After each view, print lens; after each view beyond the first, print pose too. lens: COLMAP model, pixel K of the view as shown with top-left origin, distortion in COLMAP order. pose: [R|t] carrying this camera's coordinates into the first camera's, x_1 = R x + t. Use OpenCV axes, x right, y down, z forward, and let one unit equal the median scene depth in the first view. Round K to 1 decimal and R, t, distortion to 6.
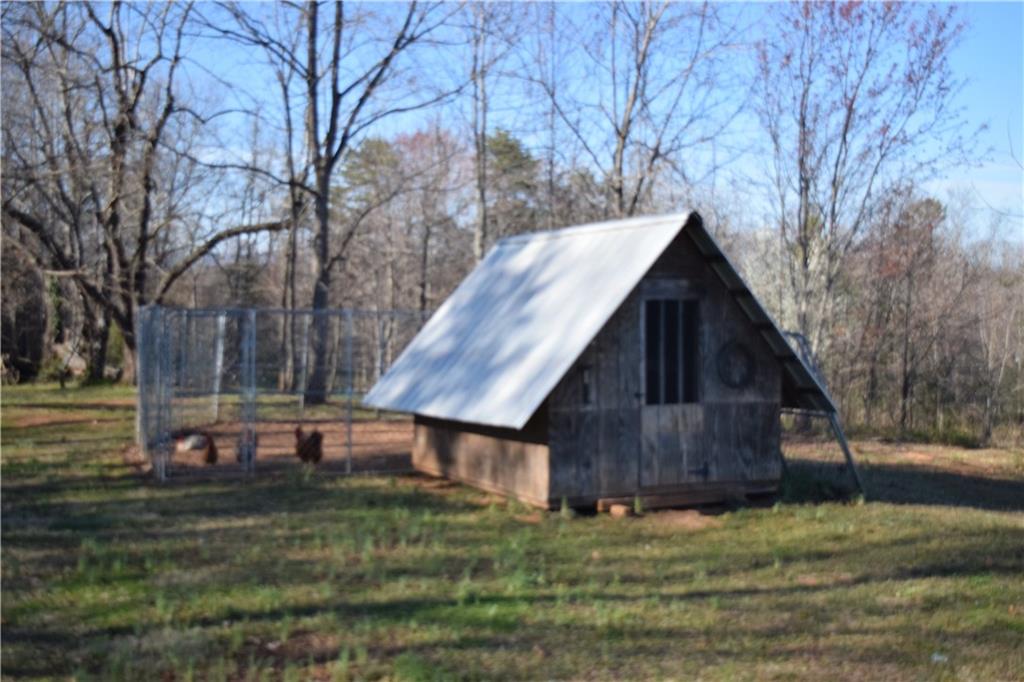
lens RADIAL K [[1143.2, 0, 508.1], [0, 1143.2, 340.7], [0, 0, 1]] dist [-0.077435, 0.000000]
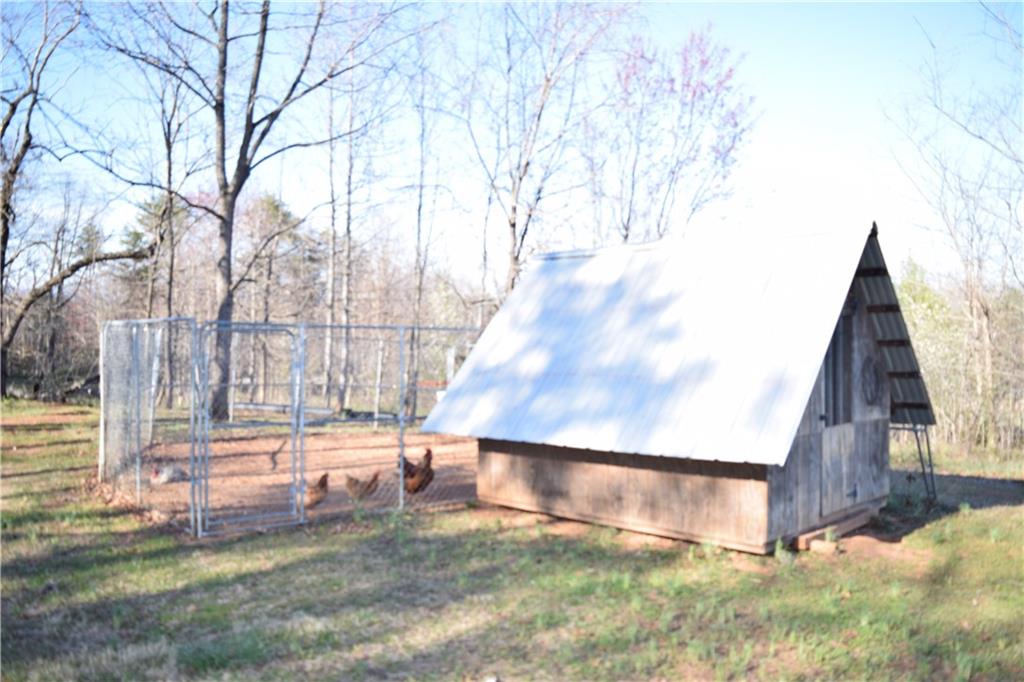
lens RADIAL K [[813.6, 0, 518.4], [0, 813.6, 330.8], [0, 0, 1]] dist [-0.093690, 0.015258]
pose [[0.945444, 0.004225, 0.325758, -0.277175], [0.005488, 0.999567, -0.028892, -0.003864], [-0.325739, 0.029103, 0.945012, 0.396994]]
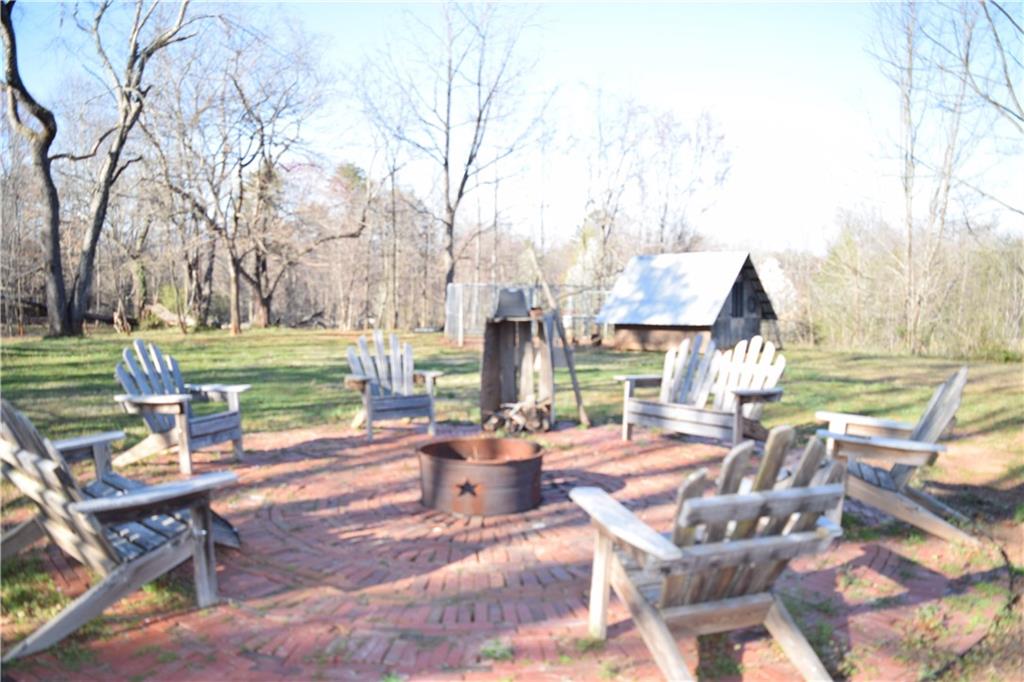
lens RADIAL K [[813.6, 0, 521.4], [0, 813.6, 338.7], [0, 0, 1]] dist [-0.093690, 0.015258]
pose [[0.953693, -0.023188, 0.299886, -0.874156], [0.009406, 0.998835, 0.047322, 0.005694], [-0.300634, -0.042310, 0.952801, -0.706467]]
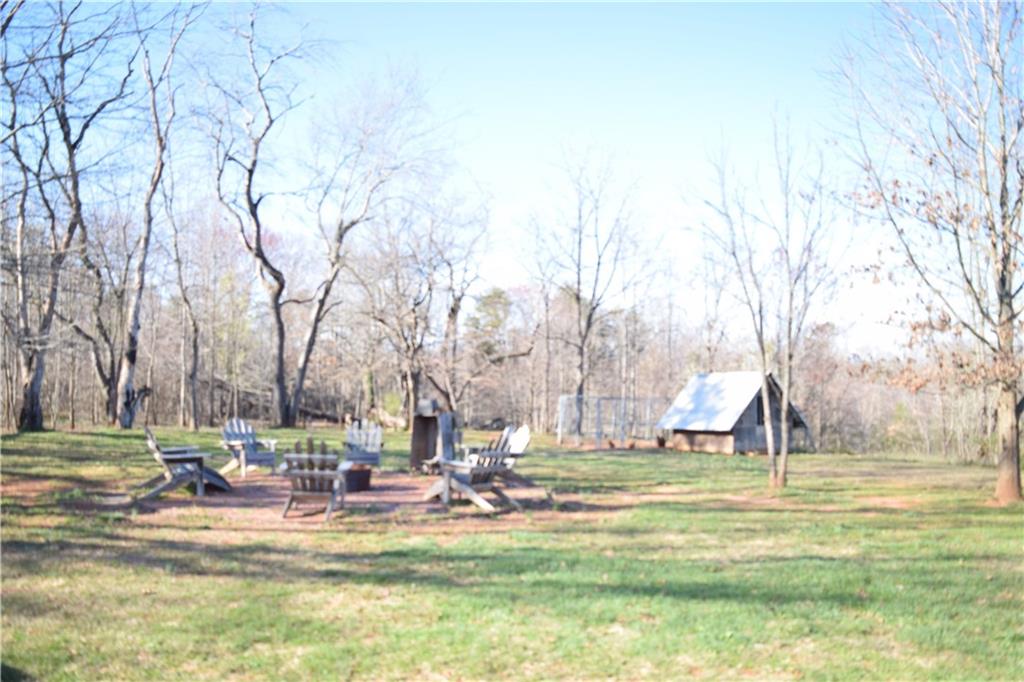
lens RADIAL K [[813.6, 0, 513.4], [0, 813.6, 337.4], [0, 0, 1]] dist [-0.093690, 0.015258]
pose [[0.999835, 0.007187, -0.016696, -0.517563], [-0.008682, 0.995786, -0.091293, 0.016972], [0.015970, 0.091423, 0.995684, -1.329091]]
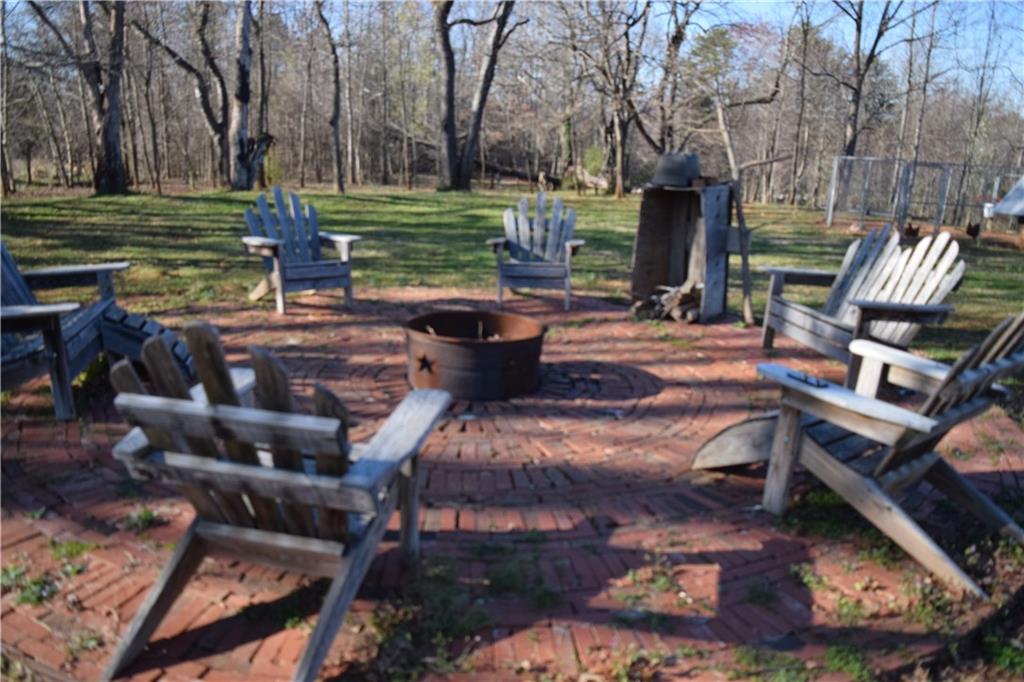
lens RADIAL K [[813.6, 0, 510.4], [0, 813.6, 336.2], [0, 0, 1]] dist [-0.093690, 0.015258]
pose [[0.965320, 0.083236, -0.247447, -0.634515], [-0.031308, 0.977881, 0.206803, 0.010140], [0.259187, -0.191884, 0.946574, -0.646809]]
